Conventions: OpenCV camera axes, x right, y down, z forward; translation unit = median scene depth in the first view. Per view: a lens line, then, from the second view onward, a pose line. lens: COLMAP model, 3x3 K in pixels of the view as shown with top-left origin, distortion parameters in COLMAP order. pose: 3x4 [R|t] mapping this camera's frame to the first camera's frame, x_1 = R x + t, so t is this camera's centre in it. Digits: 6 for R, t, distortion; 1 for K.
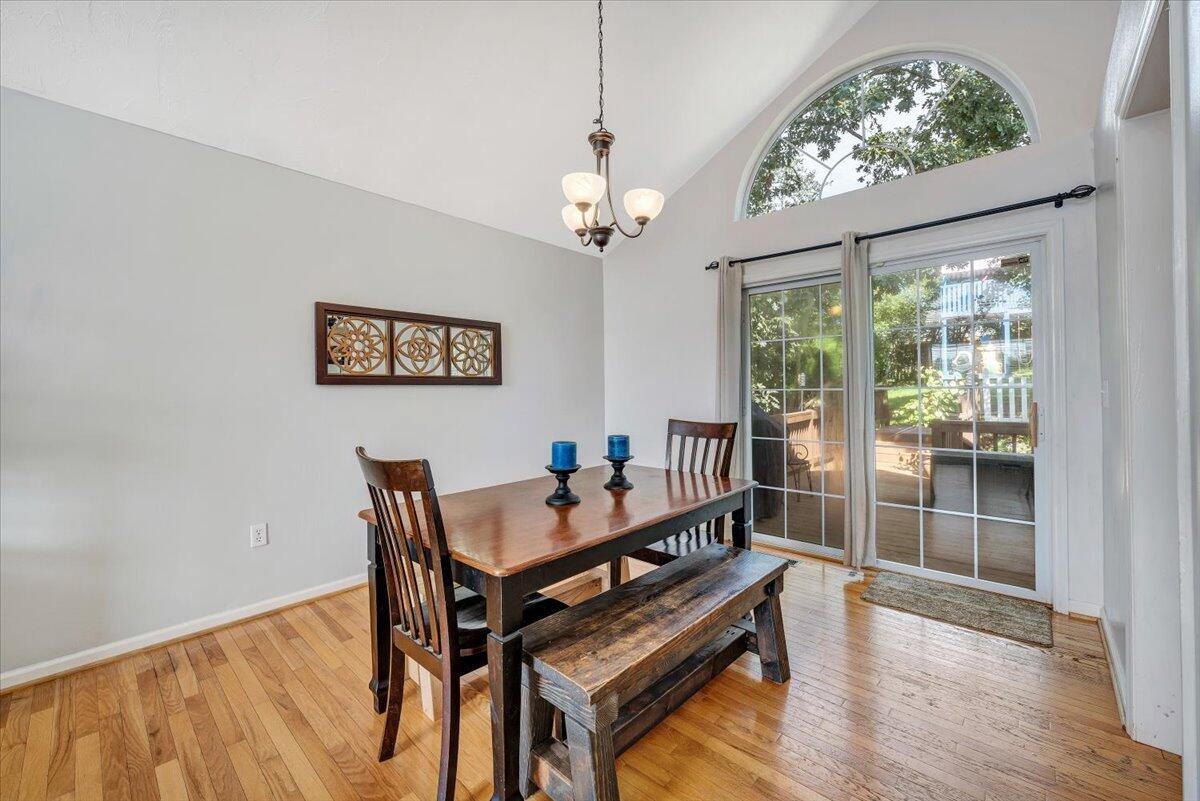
lens RADIAL K [[462.5, 0, 536.0], [0, 462.5, 403.1], [0, 0, 1]] dist [-0.003028, -0.000087]
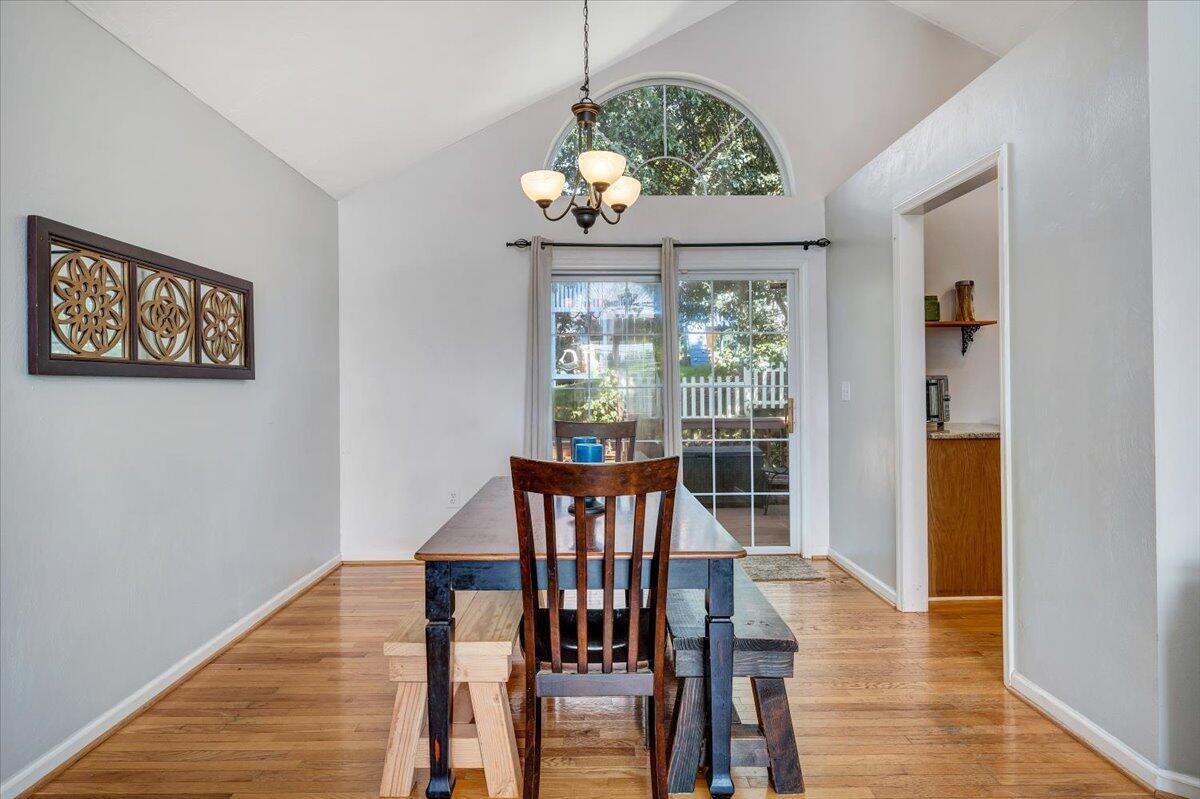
lens RADIAL K [[634.9, 0, 600.0], [0, 634.9, 408.3], [0, 0, 1]] dist [0.001468, -0.000335]
pose [[0.741593, -0.018230, 0.670603, -0.402576], [0.017264, 0.999818, 0.008088, 0.002117], [-0.670628, 0.005580, 0.741772, 0.037542]]
